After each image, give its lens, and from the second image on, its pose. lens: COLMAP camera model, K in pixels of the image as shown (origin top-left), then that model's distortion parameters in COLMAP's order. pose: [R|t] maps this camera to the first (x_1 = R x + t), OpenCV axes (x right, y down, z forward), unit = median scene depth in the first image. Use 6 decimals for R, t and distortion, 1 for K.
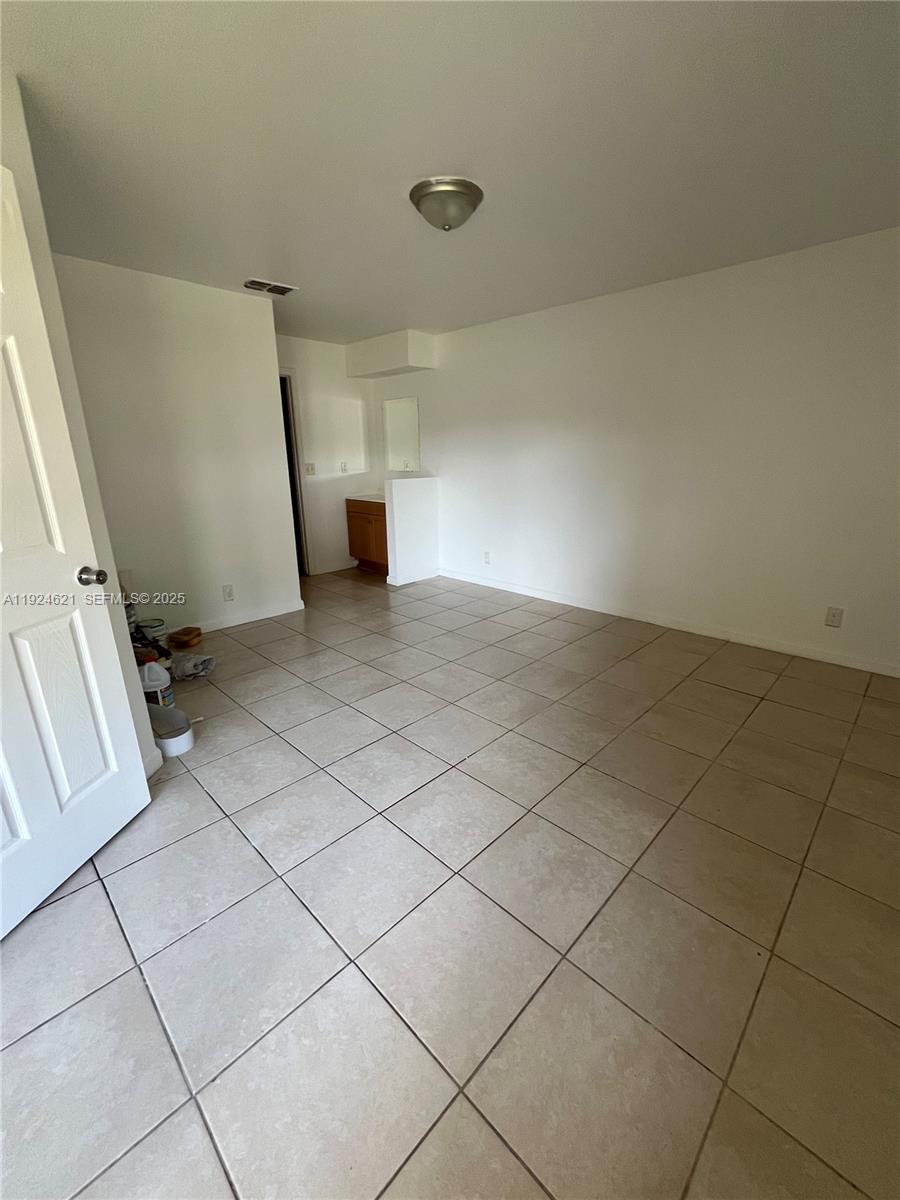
lens RADIAL K [[492.7, 0, 457.4], [0, 492.7, 600.8], [0, 0, 1]] dist [-0.003348, -0.000031]
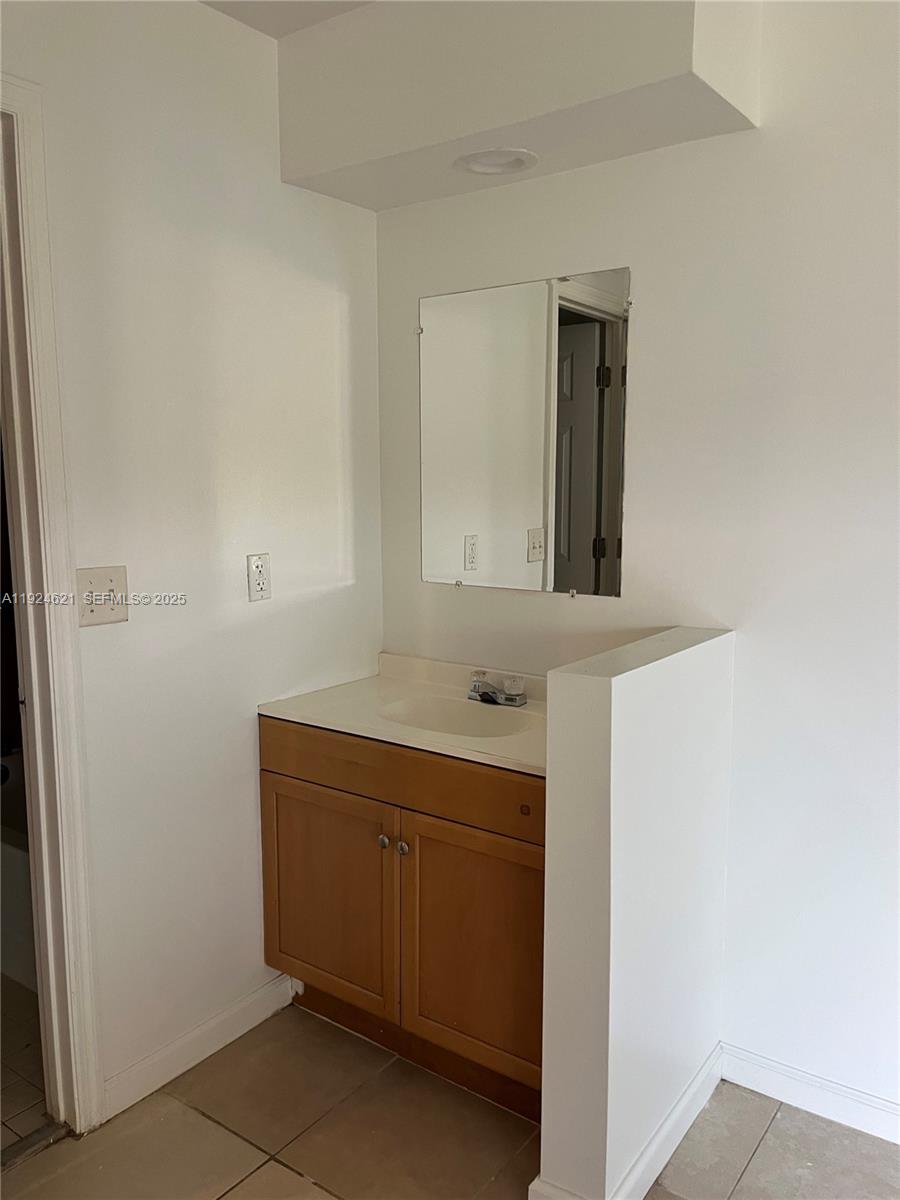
lens RADIAL K [[902.9, 0, 447.9], [0, 902.9, 599.8], [0, 0, 1]] dist [0.063200, -0.079474]
pose [[0.989663, -0.008372, 0.143170, -0.203620], [0.031567, 0.986528, -0.160521, -0.192998], [-0.139898, 0.163381, 0.976594, 0.595506]]
